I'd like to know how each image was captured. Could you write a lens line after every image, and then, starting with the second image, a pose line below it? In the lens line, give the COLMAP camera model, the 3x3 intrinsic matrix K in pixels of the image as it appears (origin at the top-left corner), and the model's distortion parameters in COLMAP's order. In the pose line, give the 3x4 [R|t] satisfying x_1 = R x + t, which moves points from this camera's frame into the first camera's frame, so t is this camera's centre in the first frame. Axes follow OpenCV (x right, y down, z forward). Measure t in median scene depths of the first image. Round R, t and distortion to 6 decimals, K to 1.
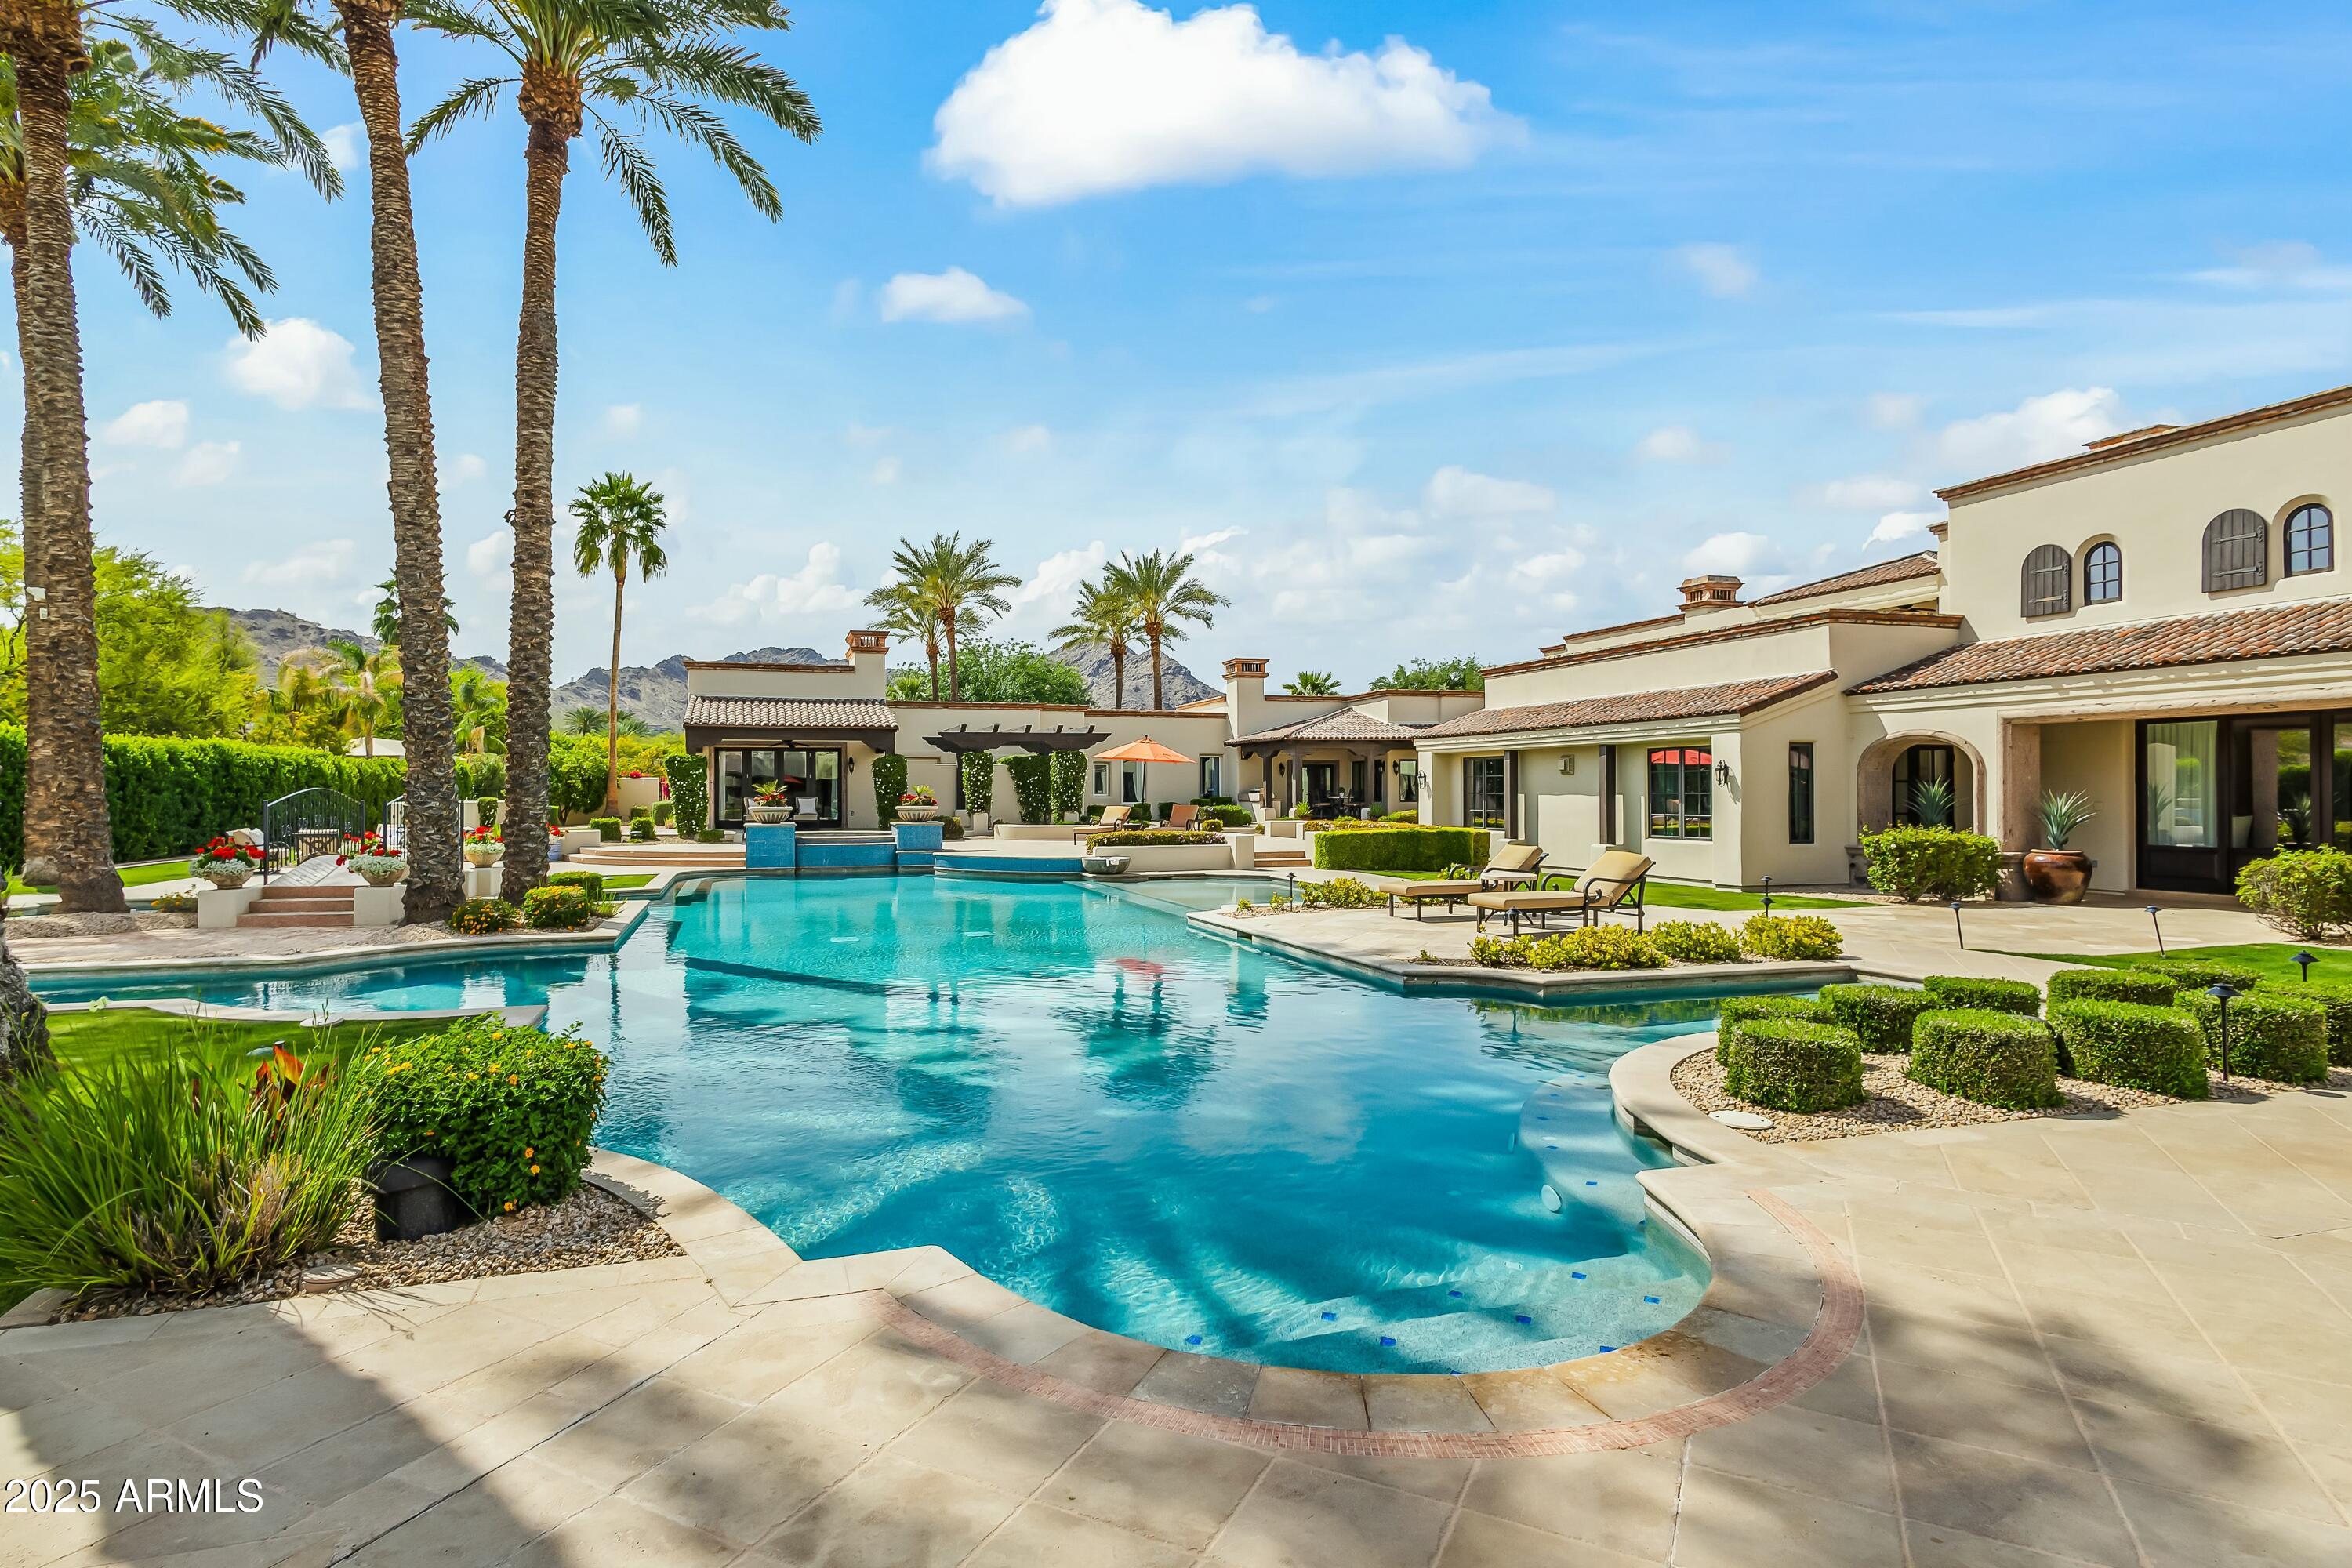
lens RADIAL K [[1226.1, 0, 1086.9], [0, 1226.1, 786.0], [0, 0, 1]] dist [0.002675, 0.001721]
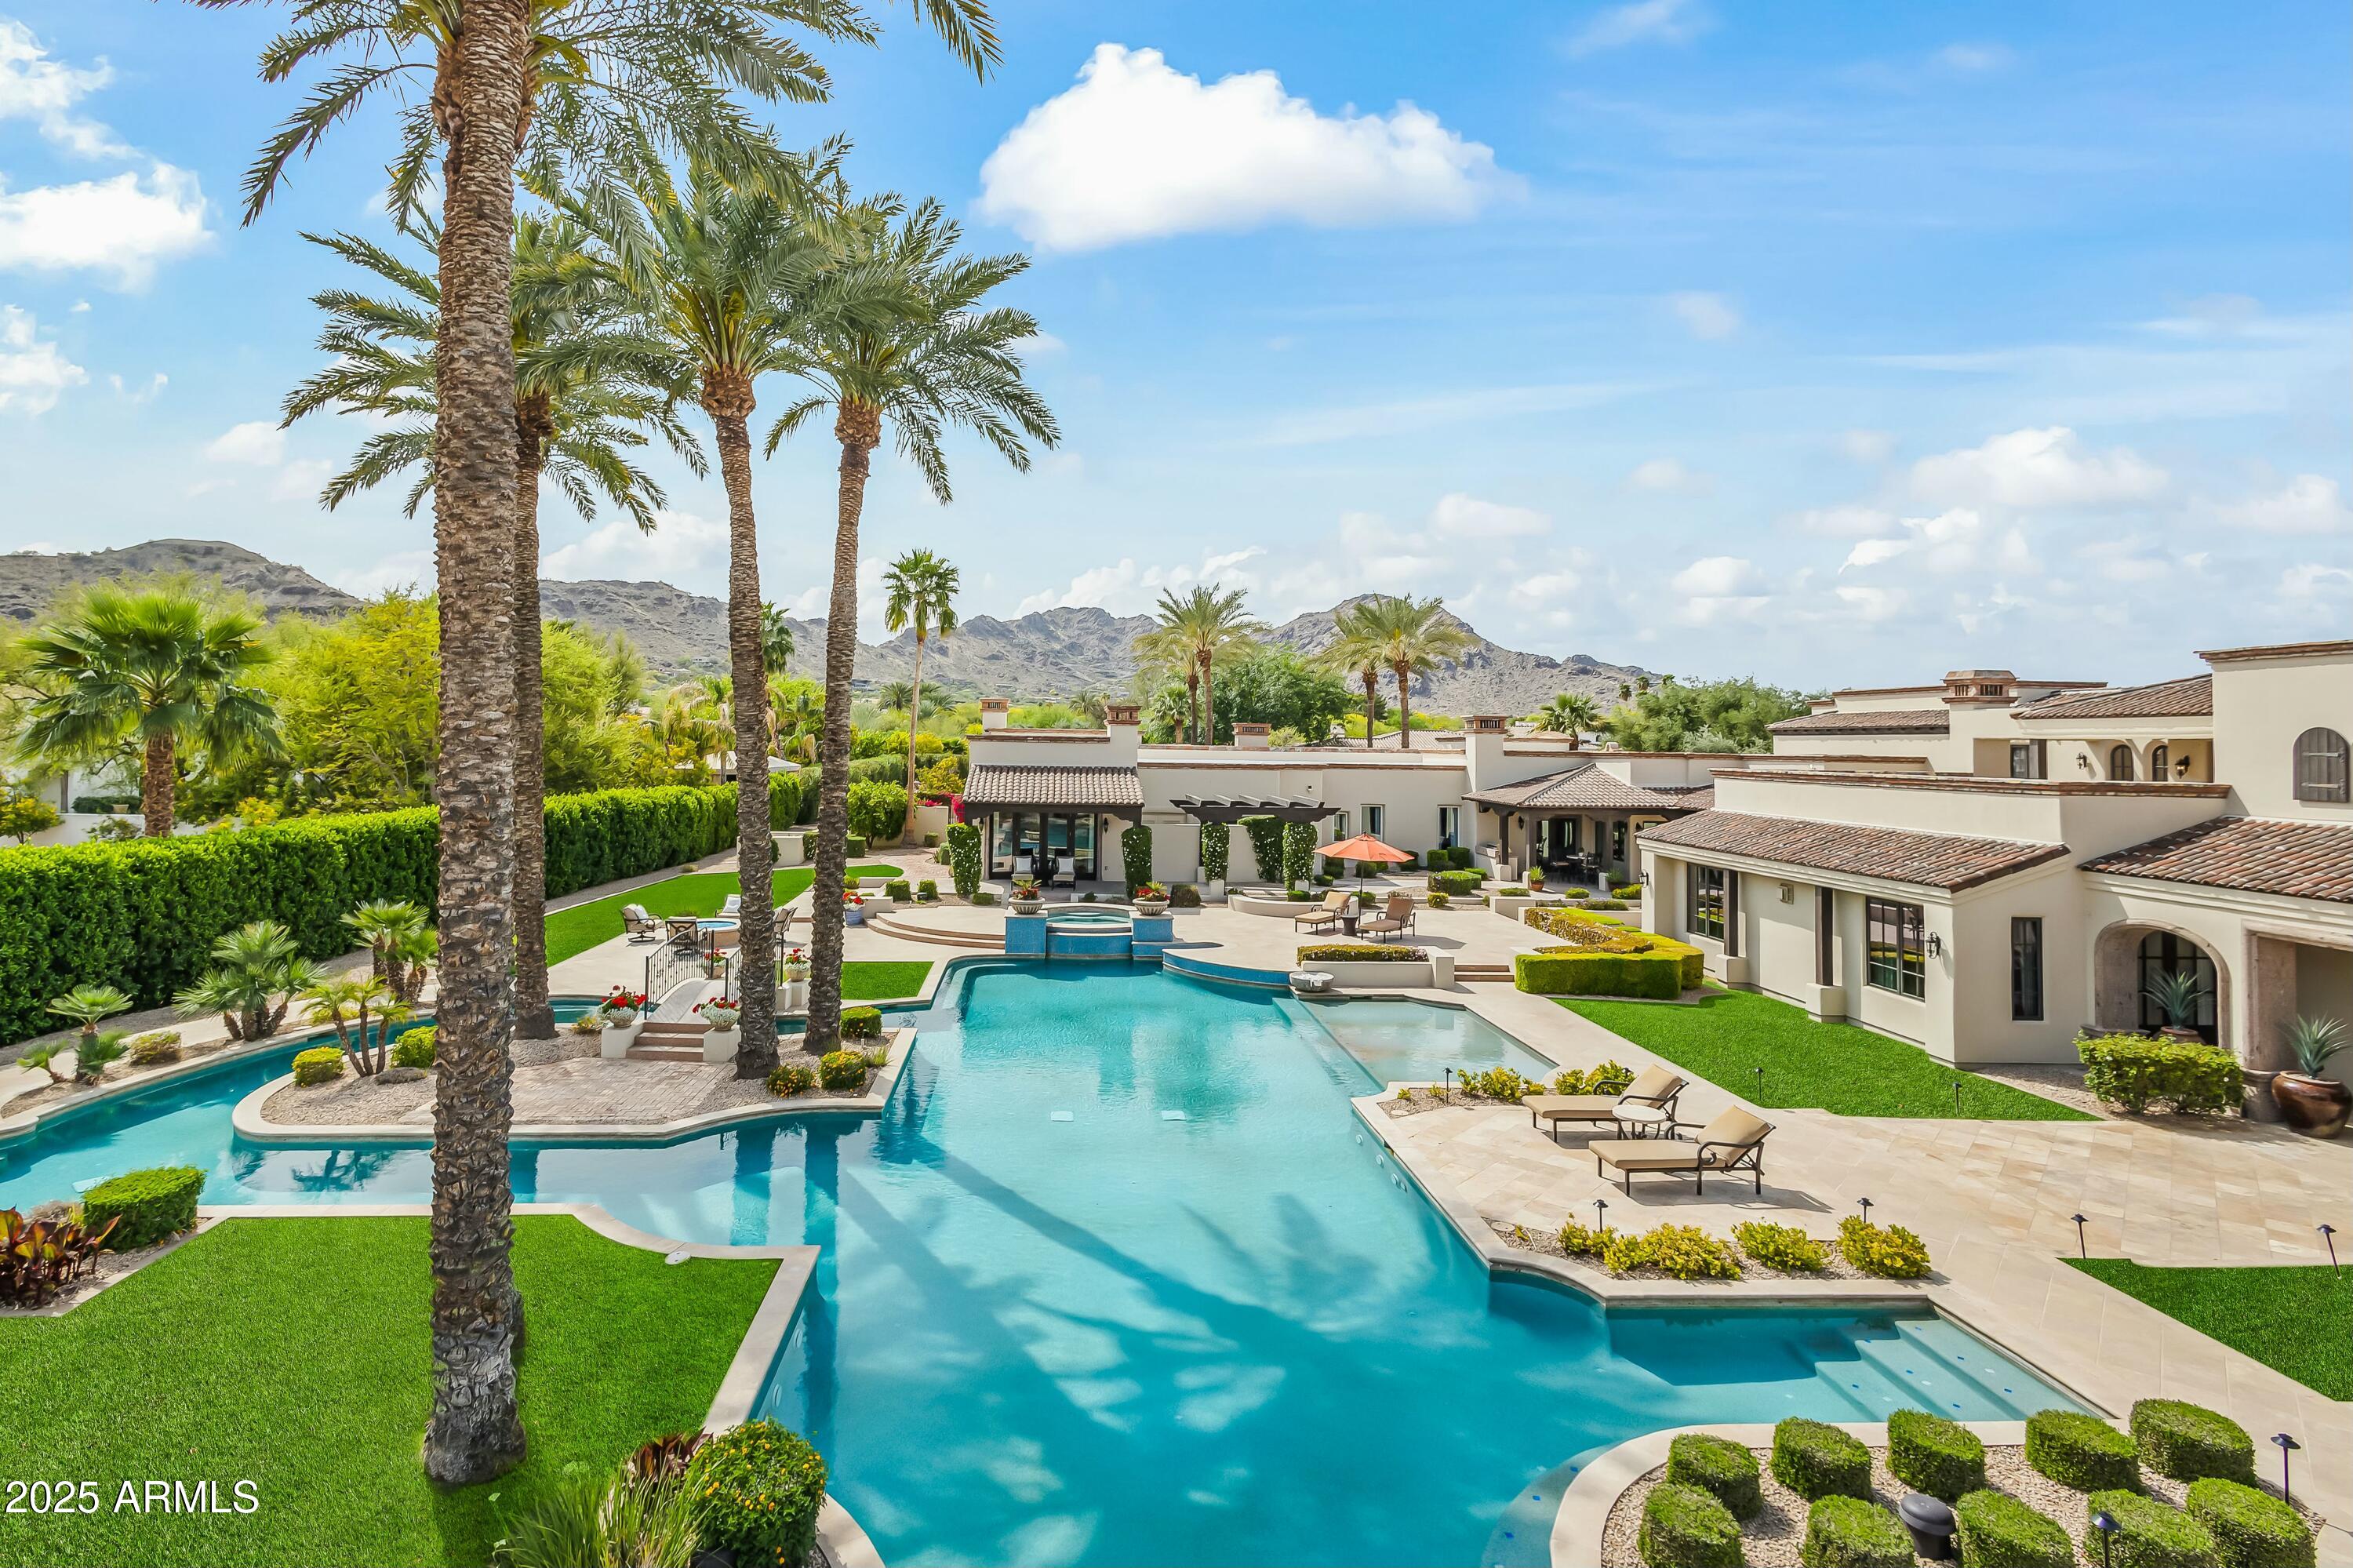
lens RADIAL K [[1179.8, 0, 1079.4], [0, 1179.8, 701.1], [0, 0, 1]] dist [0.002954, 0.000216]
pose [[0.971667, 0.013108, -0.235990, 0.061528], [-0.020212, 0.999412, -0.027708, -0.159284], [0.235488, 0.031692, 0.971360, -0.101916]]
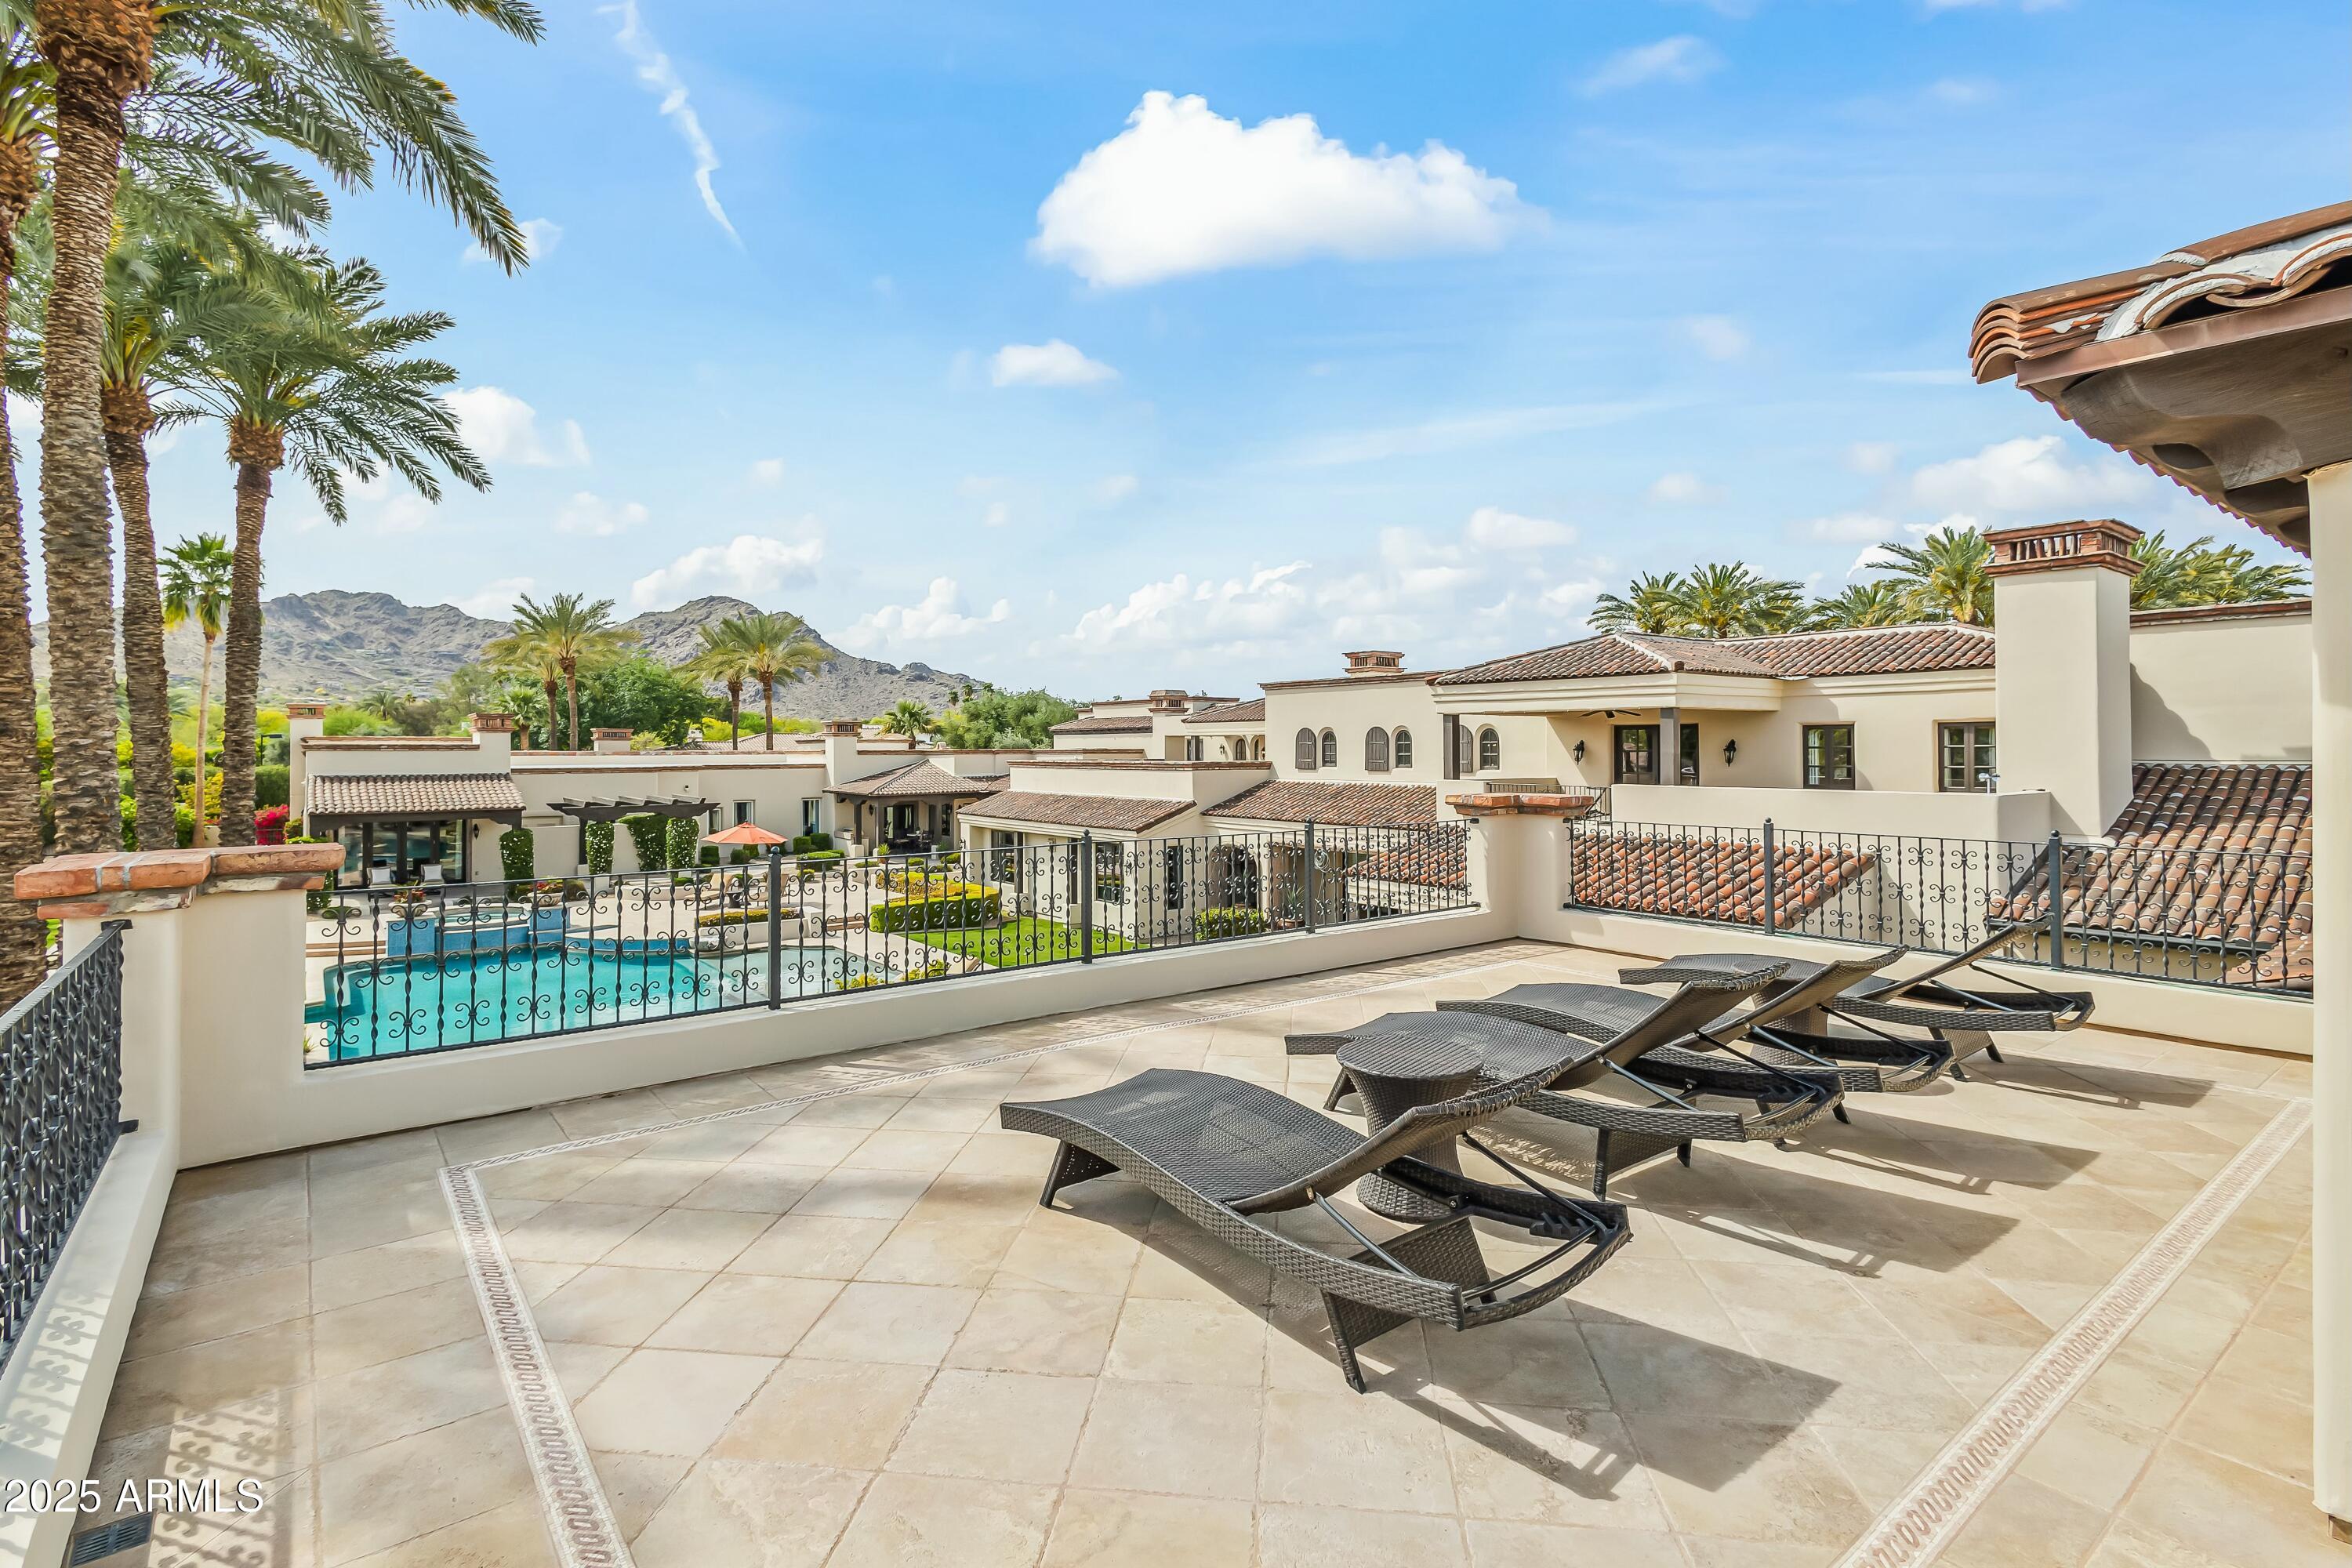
lens RADIAL K [[1136.8, 0, 1171.0], [0, 1136.8, 737.9], [0, 0, 1]] dist [0.001587, -0.001648]
pose [[0.927559, 0.006419, 0.373621, 0.019434], [-0.004431, 0.999971, -0.006179, -0.159033], [-0.373650, 0.004075, 0.927561, -0.357604]]
